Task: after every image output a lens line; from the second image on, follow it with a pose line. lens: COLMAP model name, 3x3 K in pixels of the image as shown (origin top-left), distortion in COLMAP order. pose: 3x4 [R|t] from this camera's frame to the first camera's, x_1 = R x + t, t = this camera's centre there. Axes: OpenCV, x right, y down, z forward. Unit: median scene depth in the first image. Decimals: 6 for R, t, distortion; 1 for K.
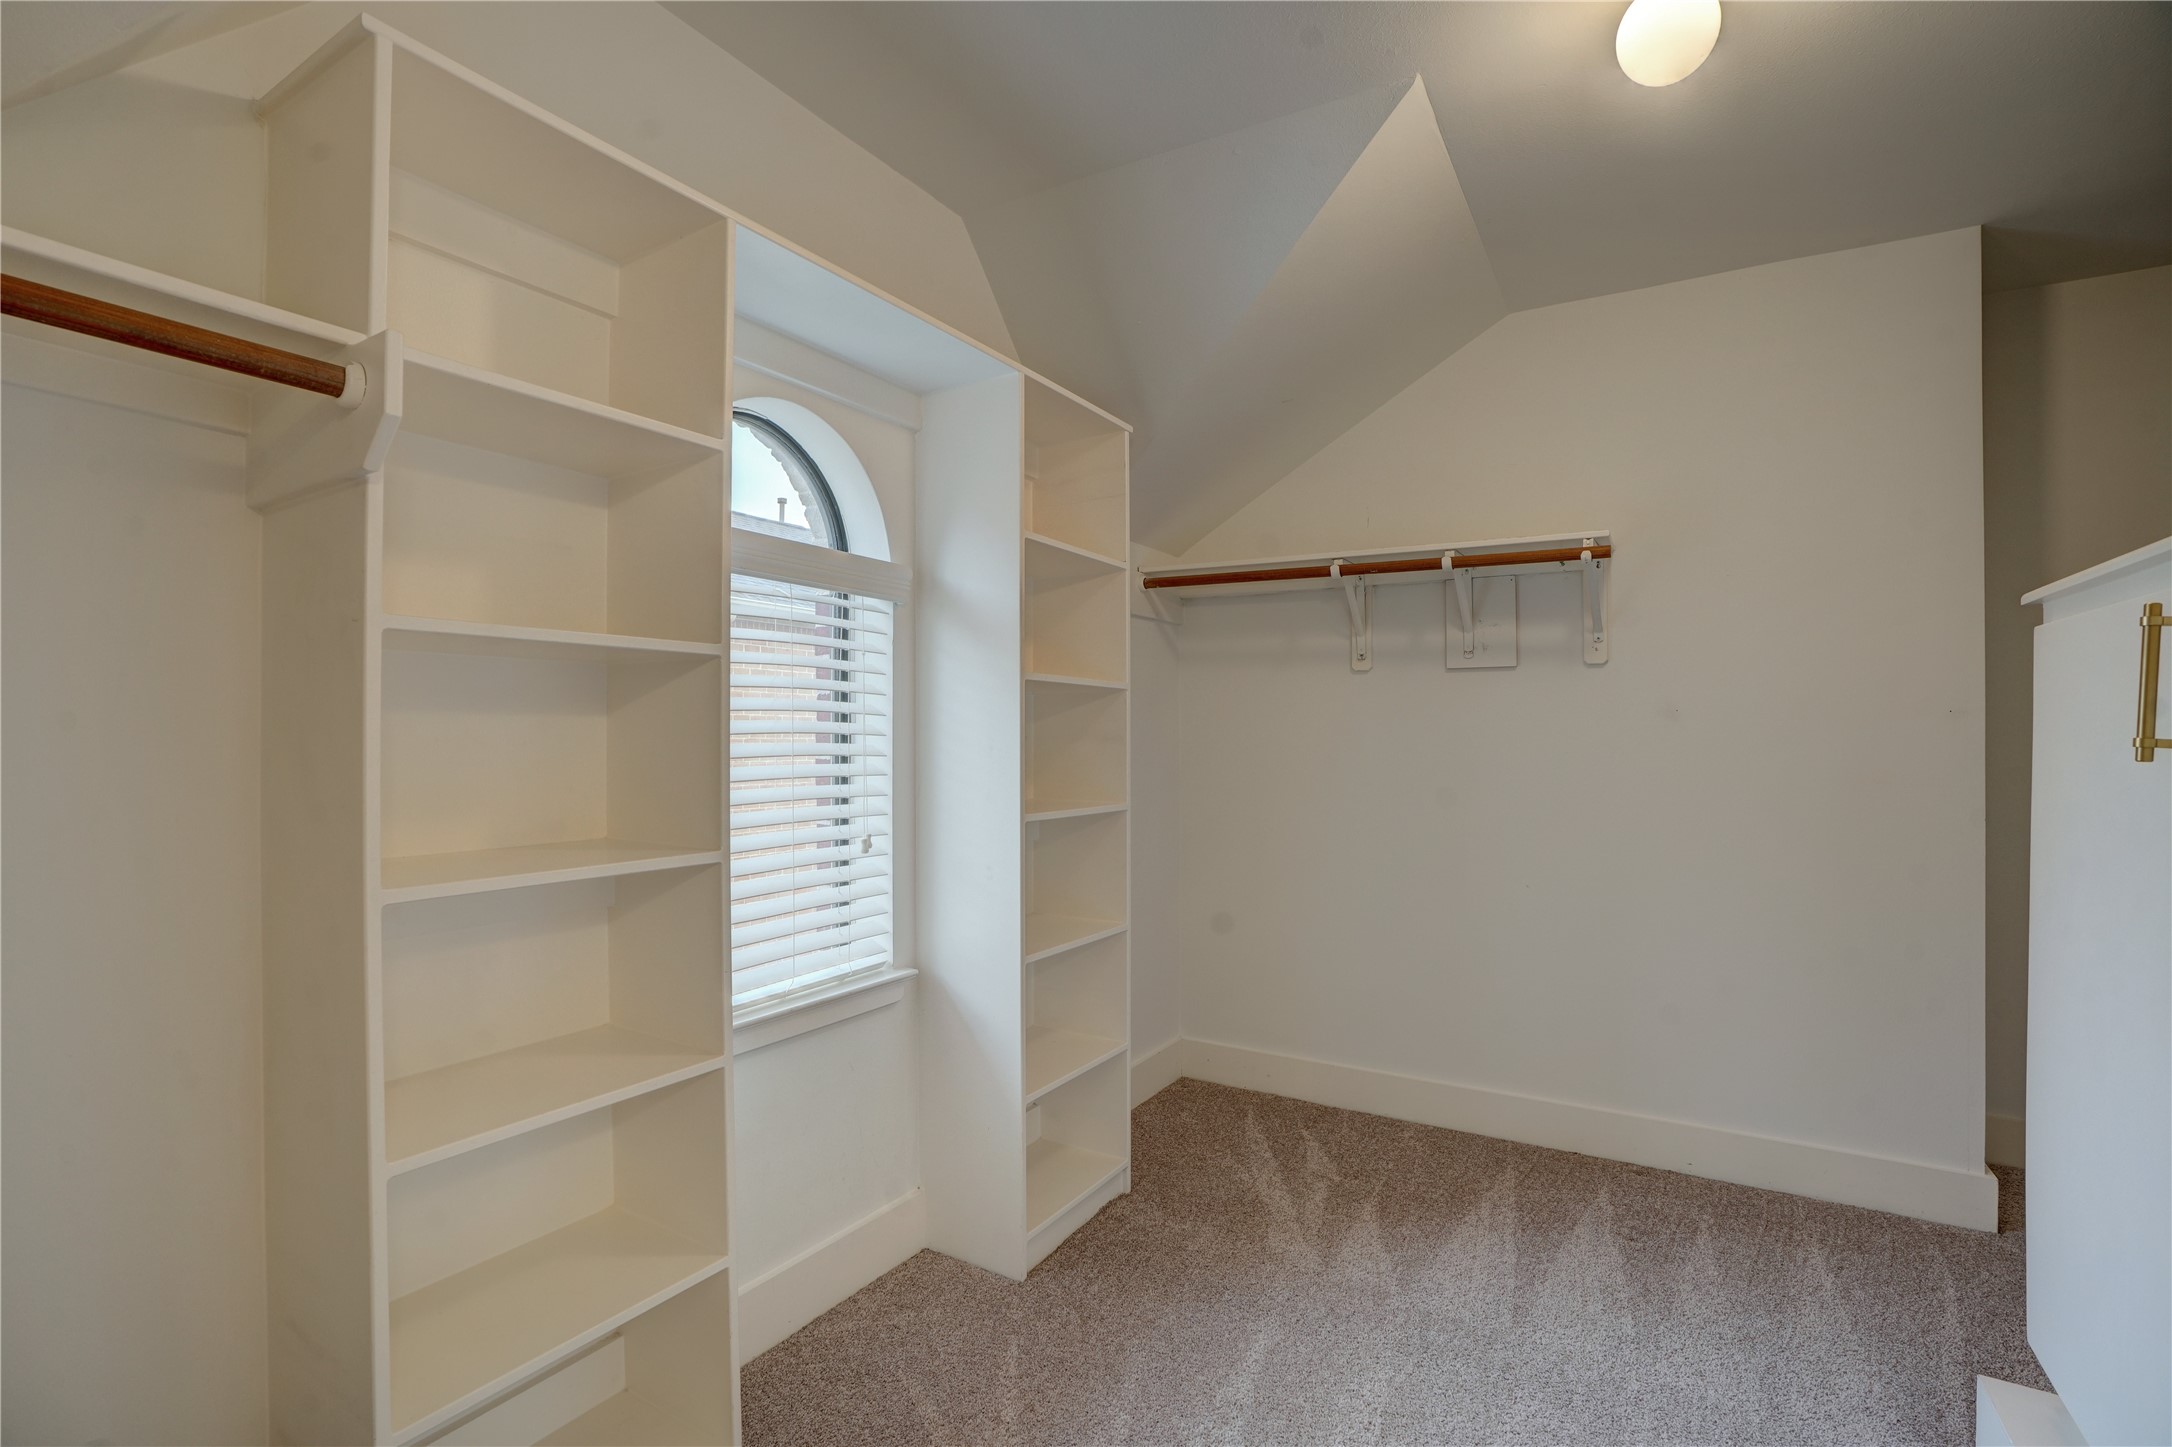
lens RADIAL K [[984.1, 0, 1086.0], [0, 984.1, 723.5], [0, 0, 1]] dist [-0.047767, 0.012253]
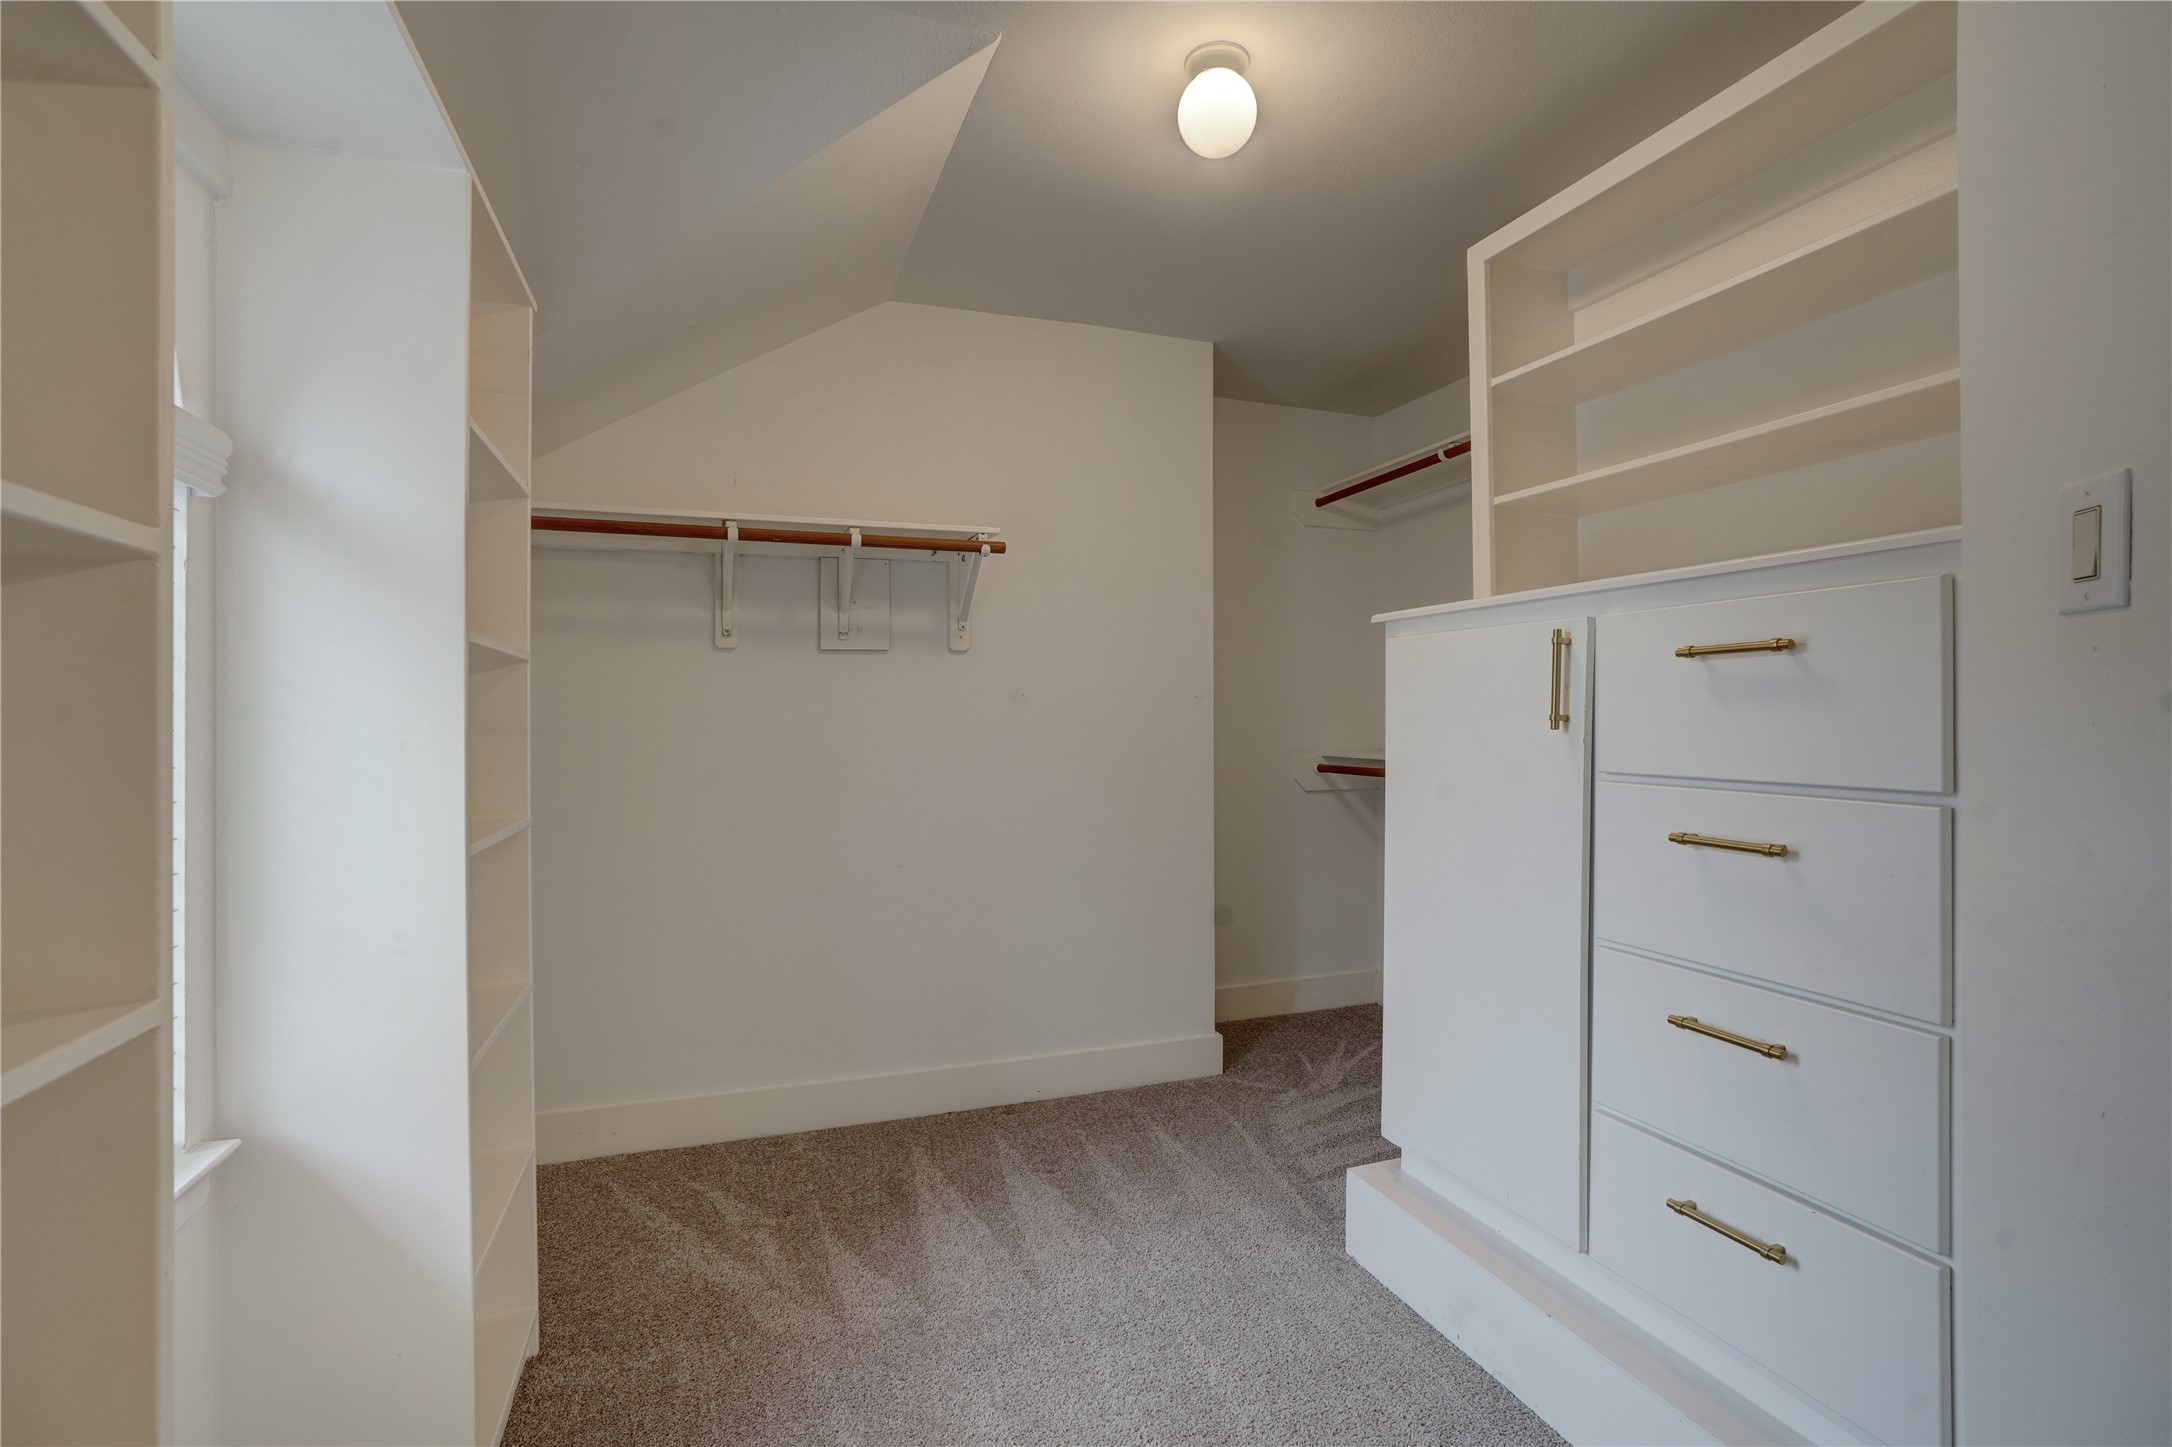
lens RADIAL K [[987.8, 0, 1084.0], [0, 987.8, 698.5], [0, 0, 1]] dist [-0.086310, 0.047912]
pose [[0.632977, 0.000821, 0.774170, -0.238324], [0.002137, 0.999994, -0.002807, -0.005882], [-0.774168, 0.003431, 0.632971, 0.221378]]
